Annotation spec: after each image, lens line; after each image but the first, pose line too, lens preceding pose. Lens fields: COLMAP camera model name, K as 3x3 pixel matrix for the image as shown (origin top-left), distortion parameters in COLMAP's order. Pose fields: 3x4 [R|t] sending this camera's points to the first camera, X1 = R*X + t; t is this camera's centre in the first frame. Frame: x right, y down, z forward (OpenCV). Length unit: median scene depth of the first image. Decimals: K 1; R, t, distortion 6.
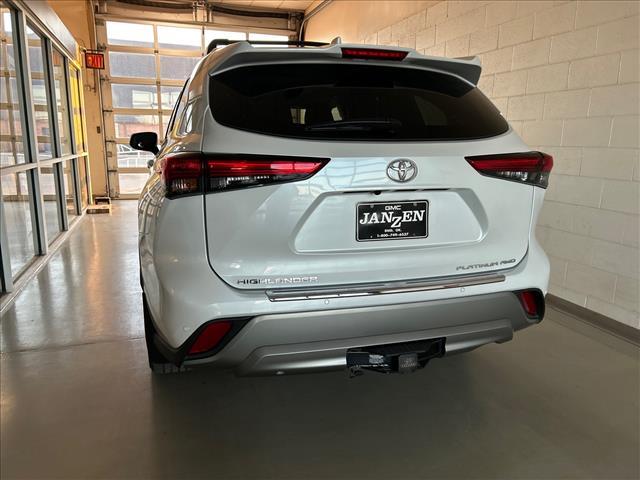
lens RADIAL K [[519.1, 0, 320.0], [0, 519.1, 240.0], [0, 0, 1]] dist [0.000069, 0.001254]
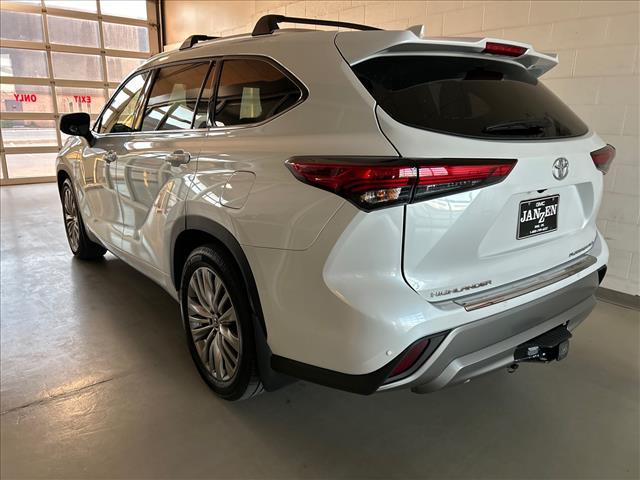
lens RADIAL K [[519.1, 0, 320.0], [0, 519.1, 240.0], [0, 0, 1]] dist [0.000069, 0.001254]
pose [[0.921542, -0.088601, 0.378035, -0.657860], [0.066070, 0.995200, 0.072187, -0.094151], [-0.382617, -0.041546, 0.922973, 0.211919]]
